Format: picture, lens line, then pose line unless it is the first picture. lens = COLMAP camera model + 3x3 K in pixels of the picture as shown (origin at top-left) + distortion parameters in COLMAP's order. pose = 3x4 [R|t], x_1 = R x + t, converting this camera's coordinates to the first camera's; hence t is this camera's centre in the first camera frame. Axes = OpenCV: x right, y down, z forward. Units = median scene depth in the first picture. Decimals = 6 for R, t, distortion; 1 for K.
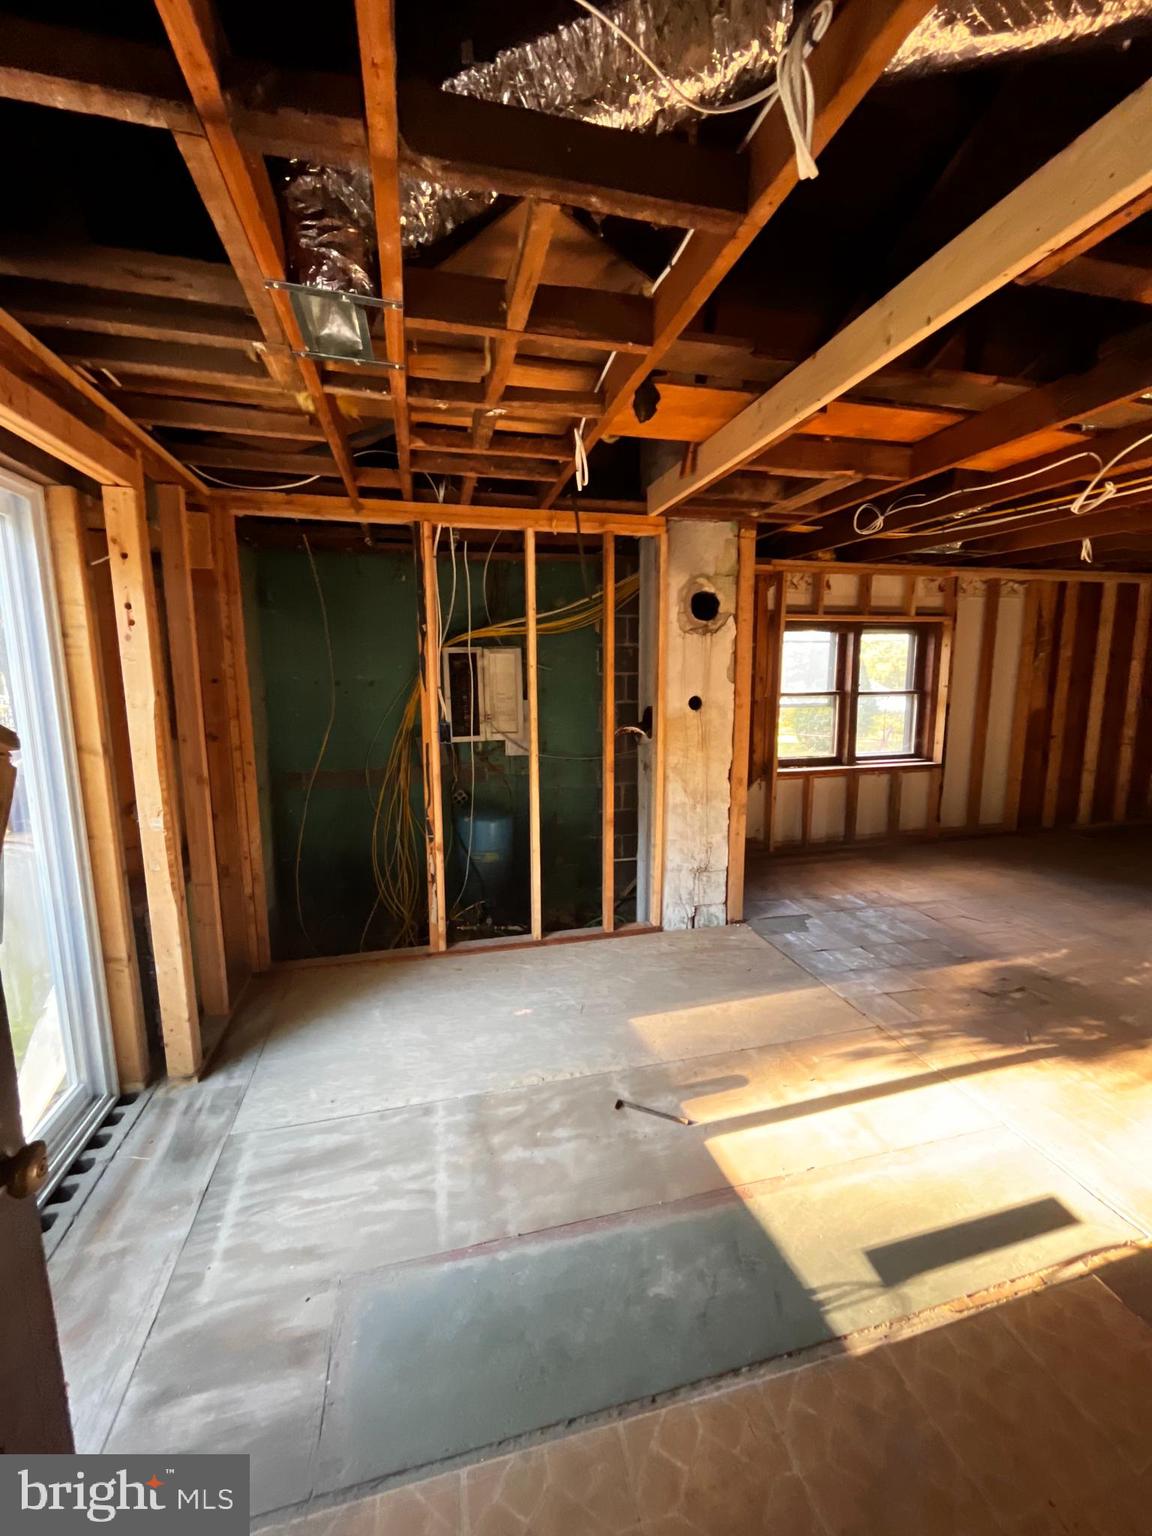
lens RADIAL K [[623.8, 0, 571.2], [0, 623.8, 757.7], [0, 0, 1]] dist [-0.003243, -0.000578]
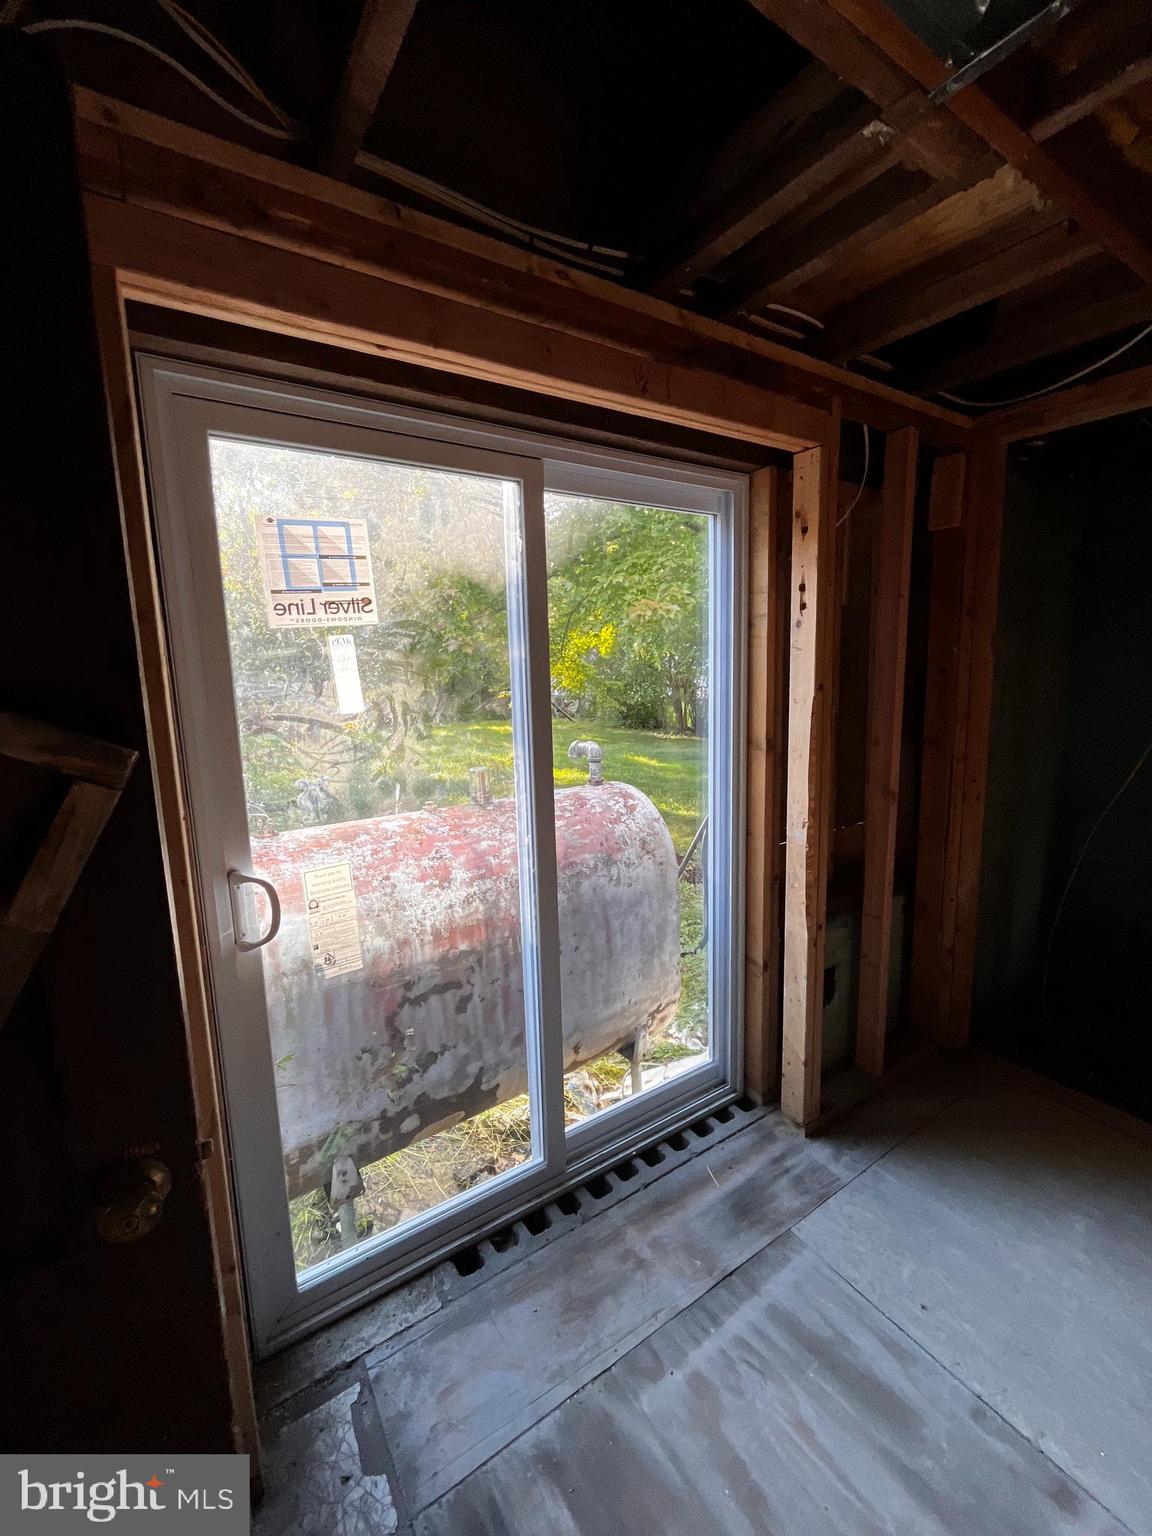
lens RADIAL K [[623.8, 0, 568.7], [0, 623.8, 758.1], [0, 0, 1]] dist [-0.003243, -0.000578]
pose [[0.322799, 0.133426, -0.937015, 0.032900], [-0.109779, 0.988610, 0.102954, -0.047822], [0.940079, 0.069631, 0.333770, 0.330420]]
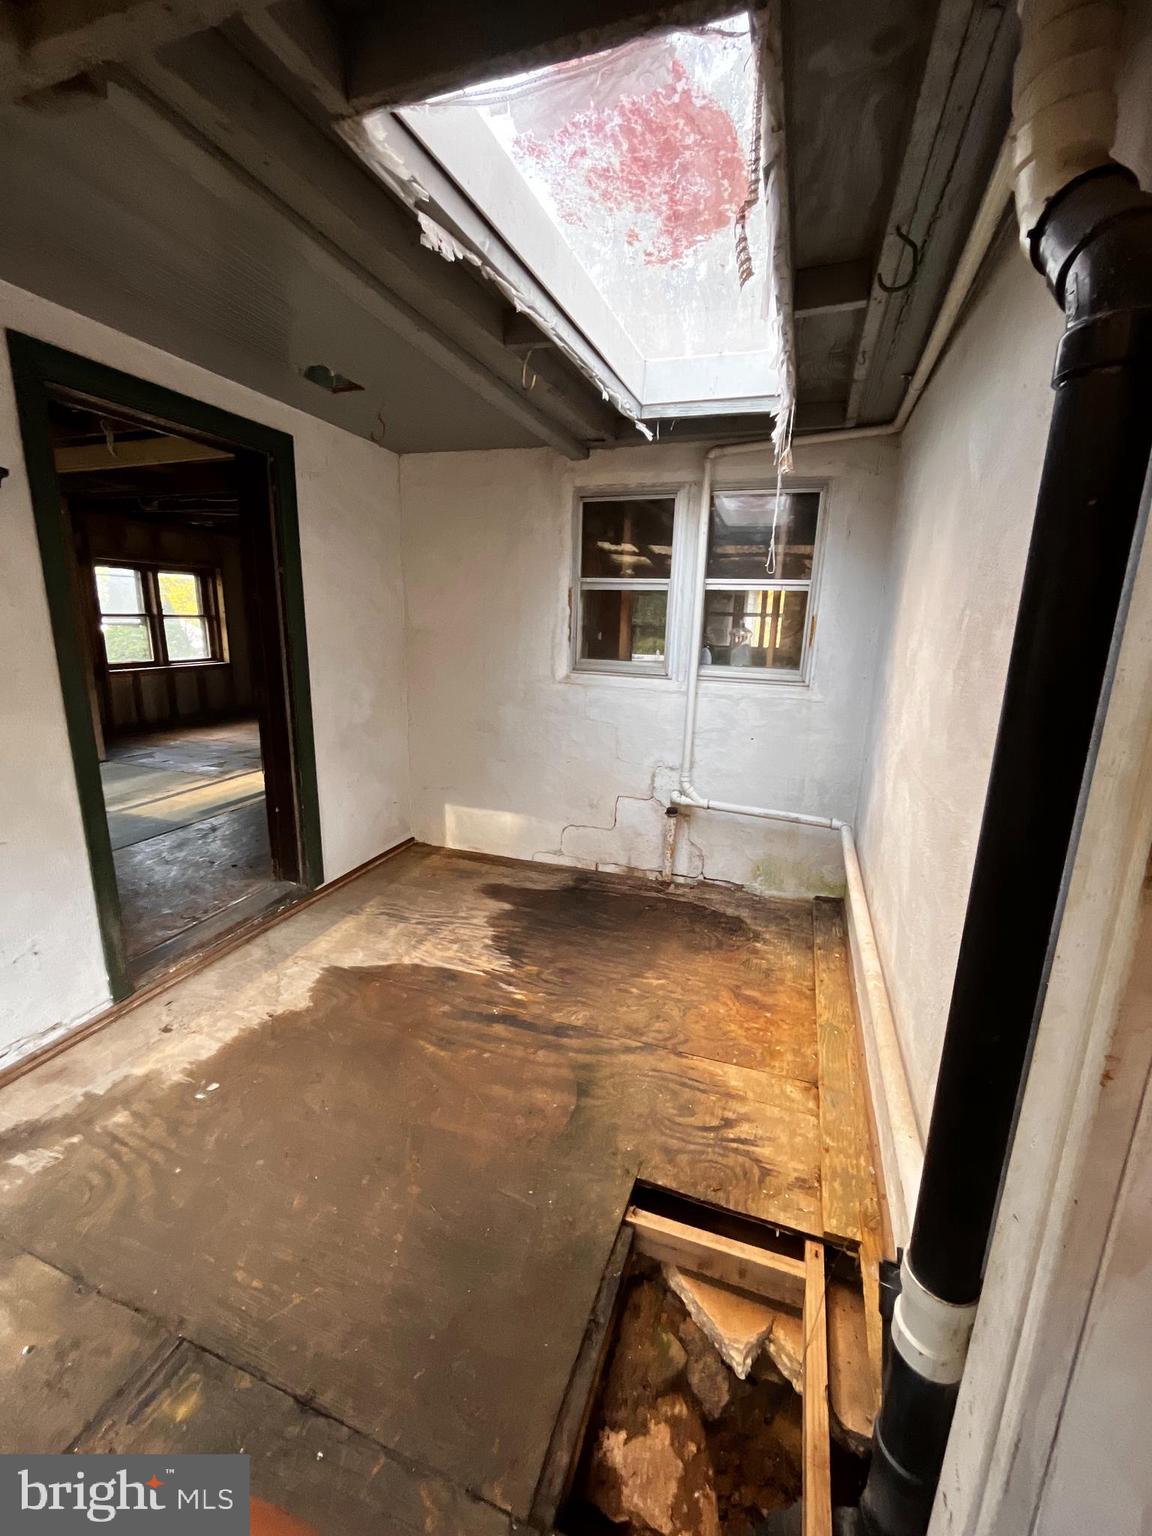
lens RADIAL K [[623.8, 0, 580.2], [0, 623.8, 752.9], [0, 0, 1]] dist [-0.003243, -0.000578]
pose [[0.532888, -0.161402, 0.830650, -0.539425], [0.096084, 0.986833, 0.130108, 0.230512], [-0.840713, 0.010479, 0.541380, -1.161511]]
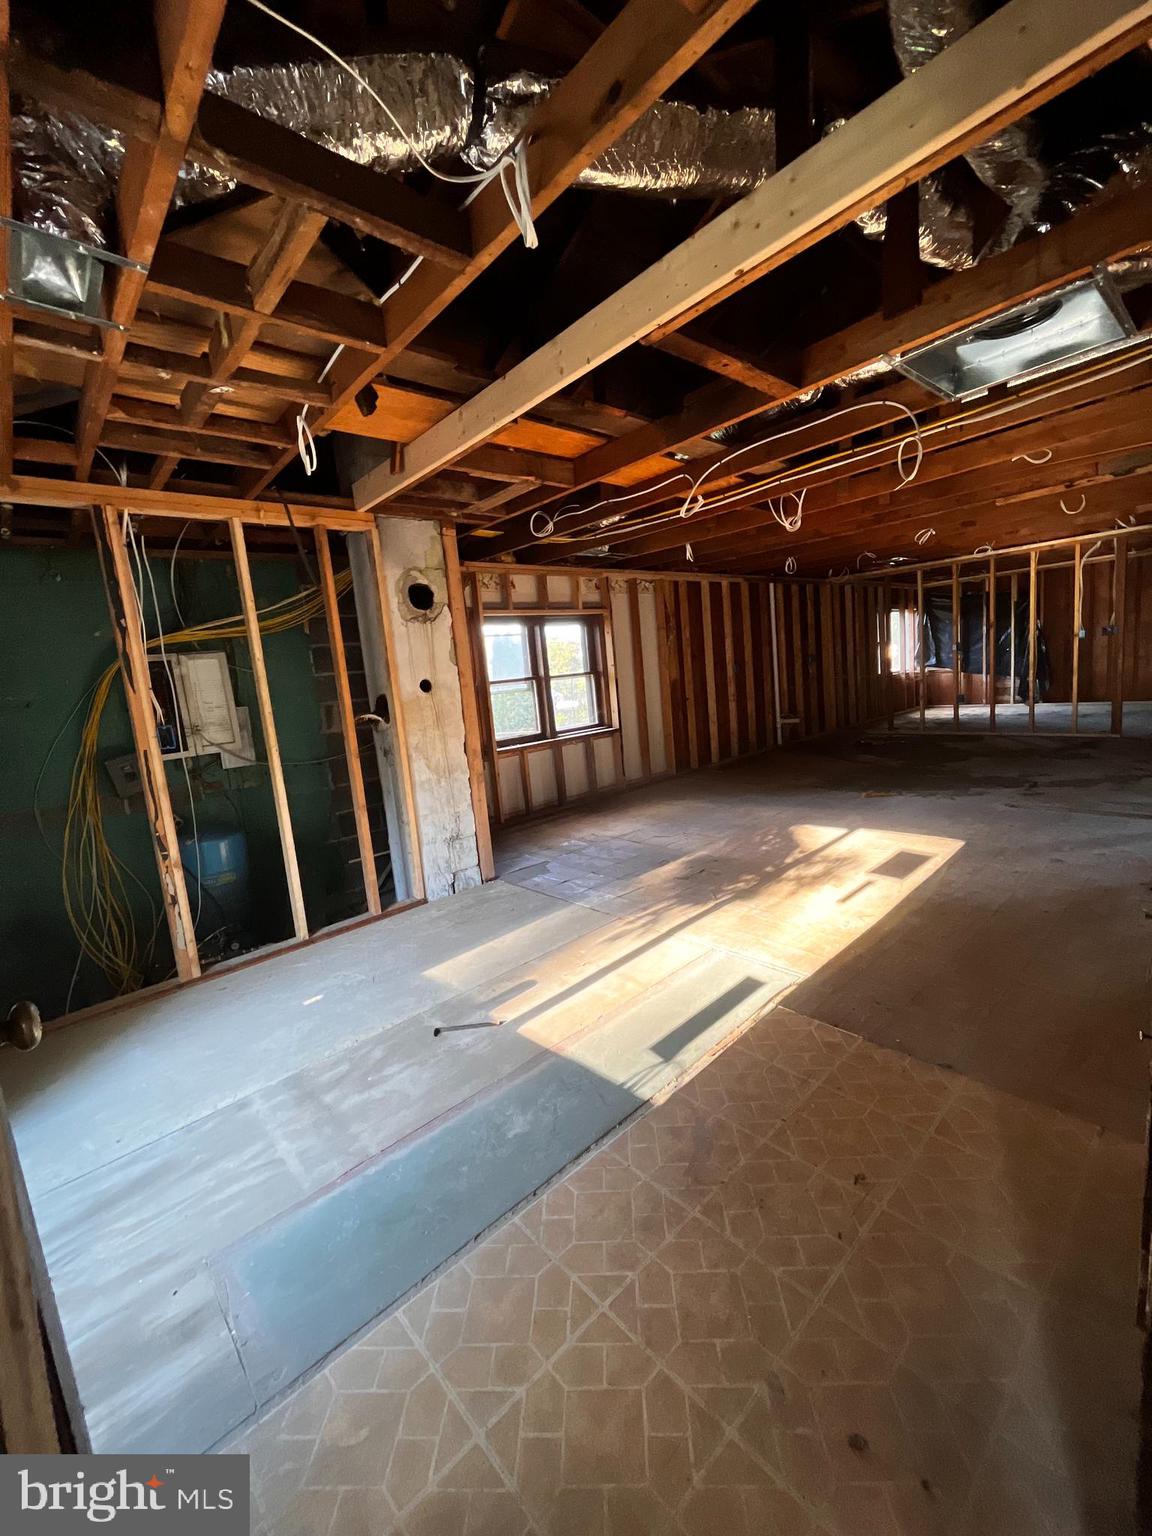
lens RADIAL K [[623.8, 0, 569.6], [0, 623.8, 757.9], [0, 0, 1]] dist [-0.003243, -0.000578]
pose [[0.878382, -0.139462, 0.457161, -0.128849], [0.154016, 0.988053, 0.005492, 0.094235], [-0.452465, 0.065586, 0.889367, -0.095171]]
